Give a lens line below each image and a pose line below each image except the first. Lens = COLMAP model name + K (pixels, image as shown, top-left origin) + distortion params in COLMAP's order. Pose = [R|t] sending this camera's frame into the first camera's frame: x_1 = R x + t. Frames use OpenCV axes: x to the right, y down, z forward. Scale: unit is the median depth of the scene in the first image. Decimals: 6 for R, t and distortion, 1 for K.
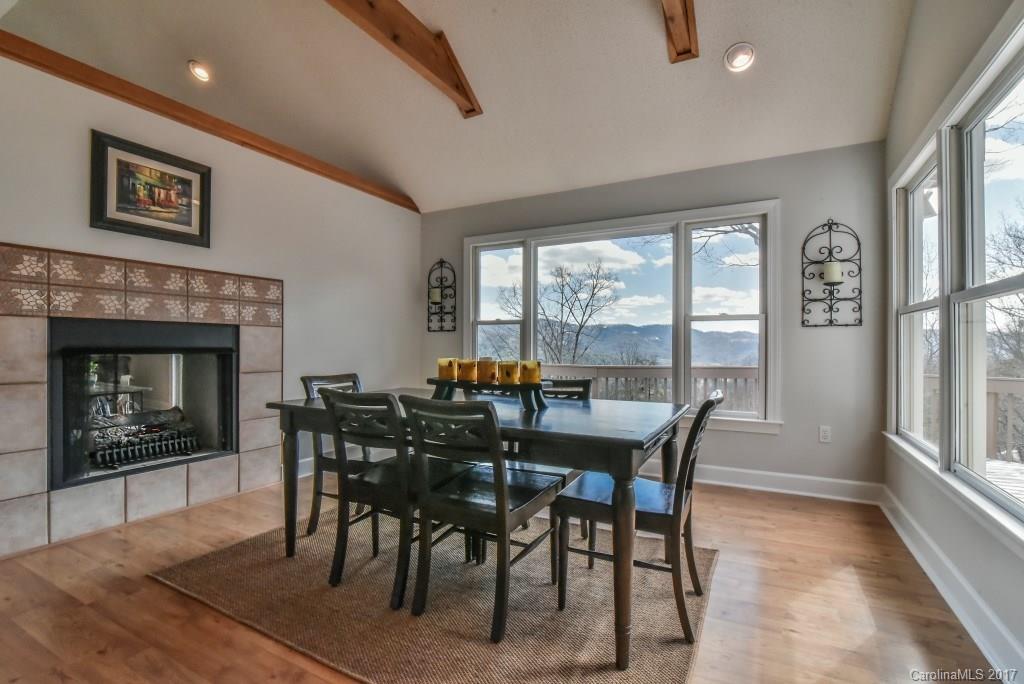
lens RADIAL K [[478.0, 0, 498.6], [0, 478.0, 341.3], [0, 0, 1]] dist [-0.011362, 0.000349]
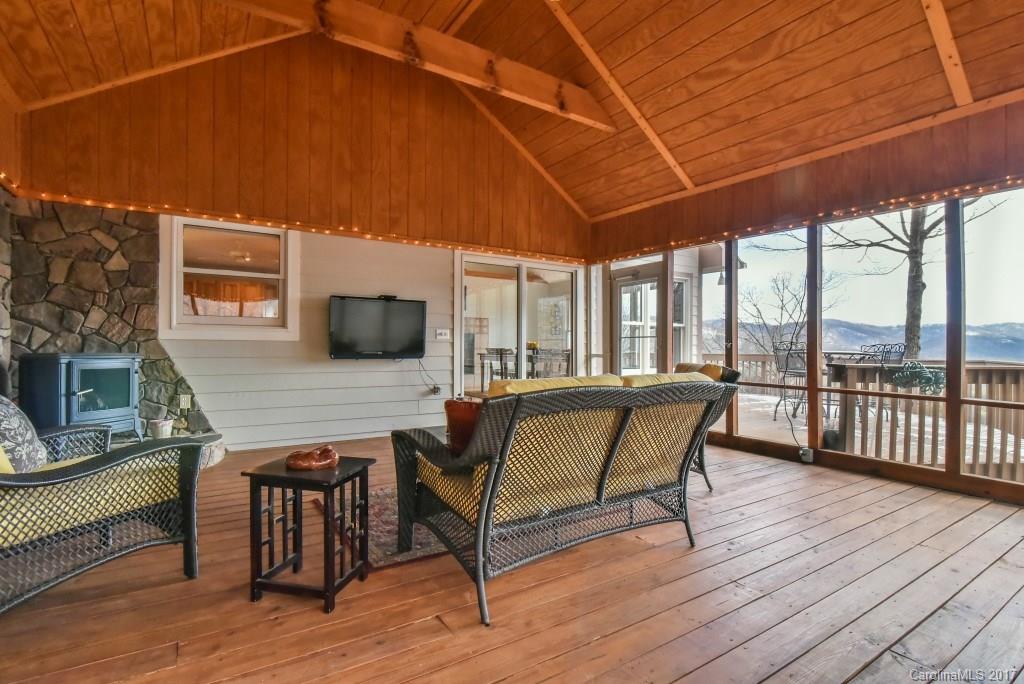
lens RADIAL K [[478.0, 0, 510.6], [0, 478.0, 344.5], [0, 0, 1]] dist [-0.011362, 0.000349]
pose [[0.884699, 0.007213, -0.466107, 0.548410], [-0.003073, 0.999949, 0.009641, 0.003157], [0.466153, -0.007097, 0.884676, -0.811749]]
